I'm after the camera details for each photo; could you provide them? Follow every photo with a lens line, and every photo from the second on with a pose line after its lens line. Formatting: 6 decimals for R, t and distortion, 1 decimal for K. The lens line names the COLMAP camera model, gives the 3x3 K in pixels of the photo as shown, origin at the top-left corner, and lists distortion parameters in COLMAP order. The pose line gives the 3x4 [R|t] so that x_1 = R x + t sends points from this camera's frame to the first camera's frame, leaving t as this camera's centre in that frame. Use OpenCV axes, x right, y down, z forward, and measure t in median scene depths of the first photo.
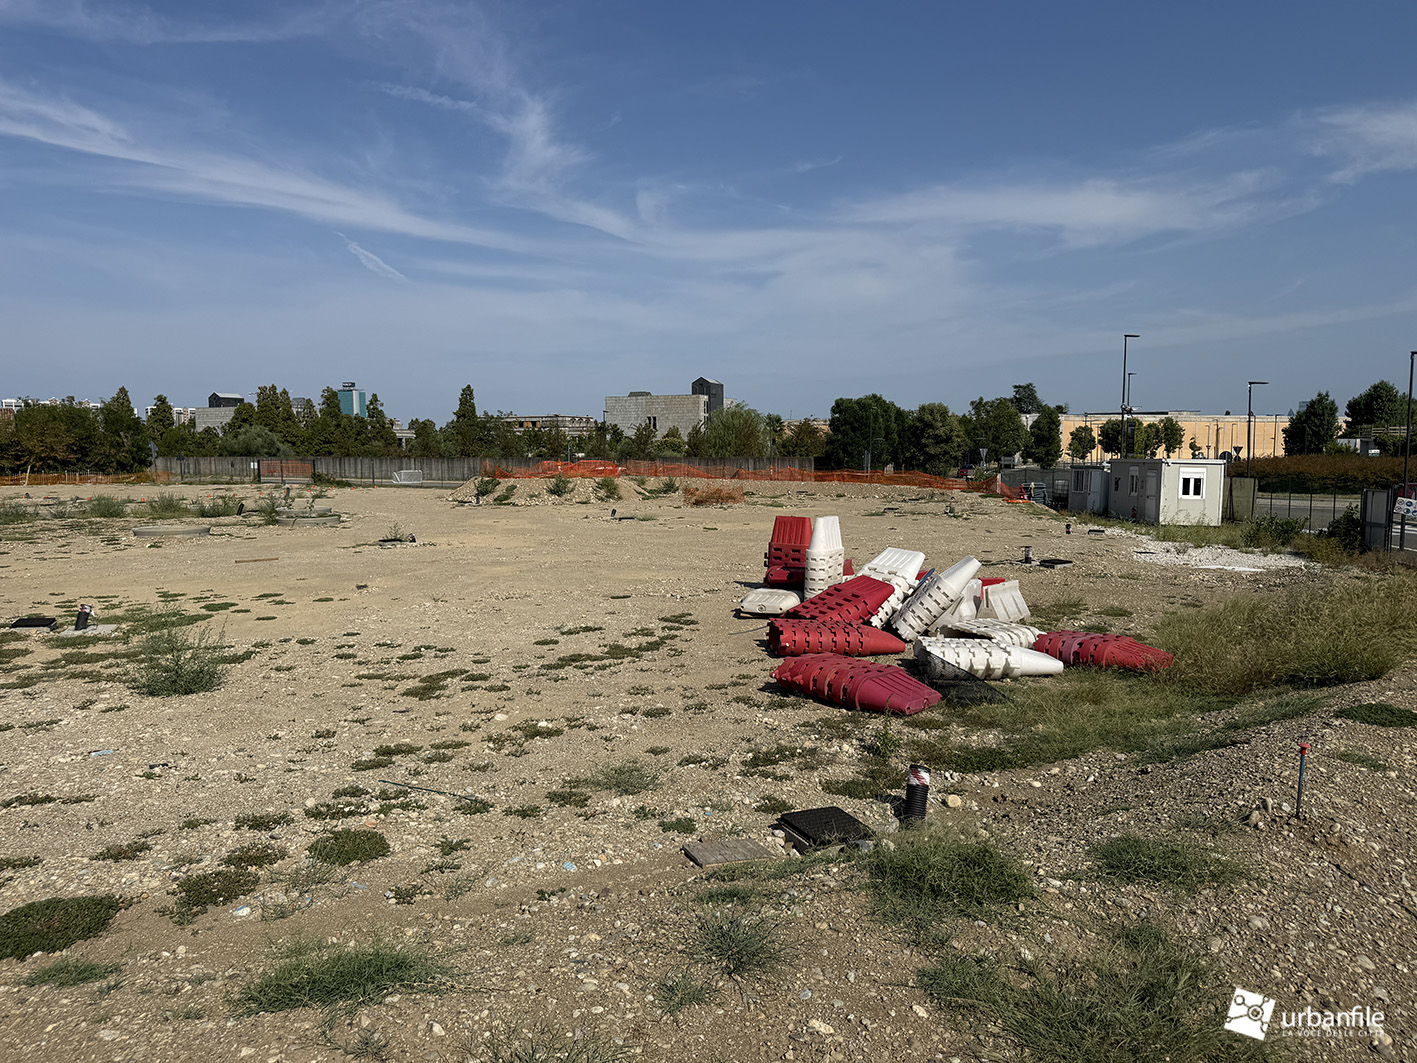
lens RADIAL K [[962.8, 0, 723.6], [0, 962.8, 534.3], [0, 0, 1]] dist [0.011338, -0.043724]
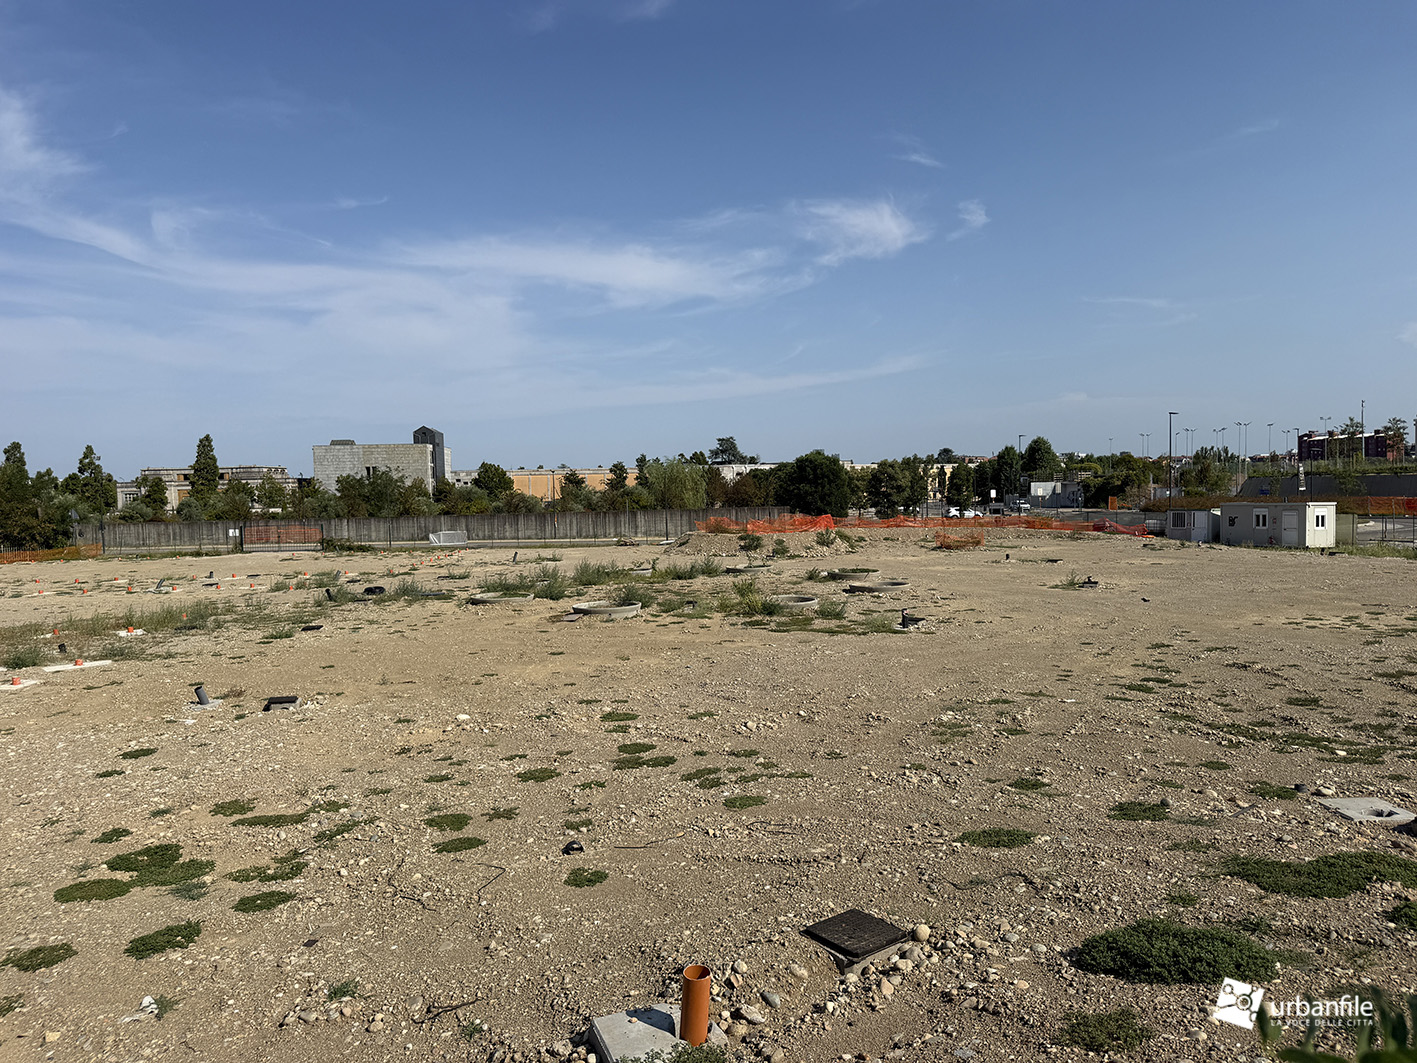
lens RADIAL K [[962.8, 0, 714.7], [0, 962.8, 540.2], [0, 0, 1]] dist [0.011338, -0.043724]
pose [[0.901480, -0.037992, 0.431151, -0.176966], [0.056044, 0.998000, -0.029241, -0.006037], [-0.429178, 0.050524, 0.901806, 0.020333]]
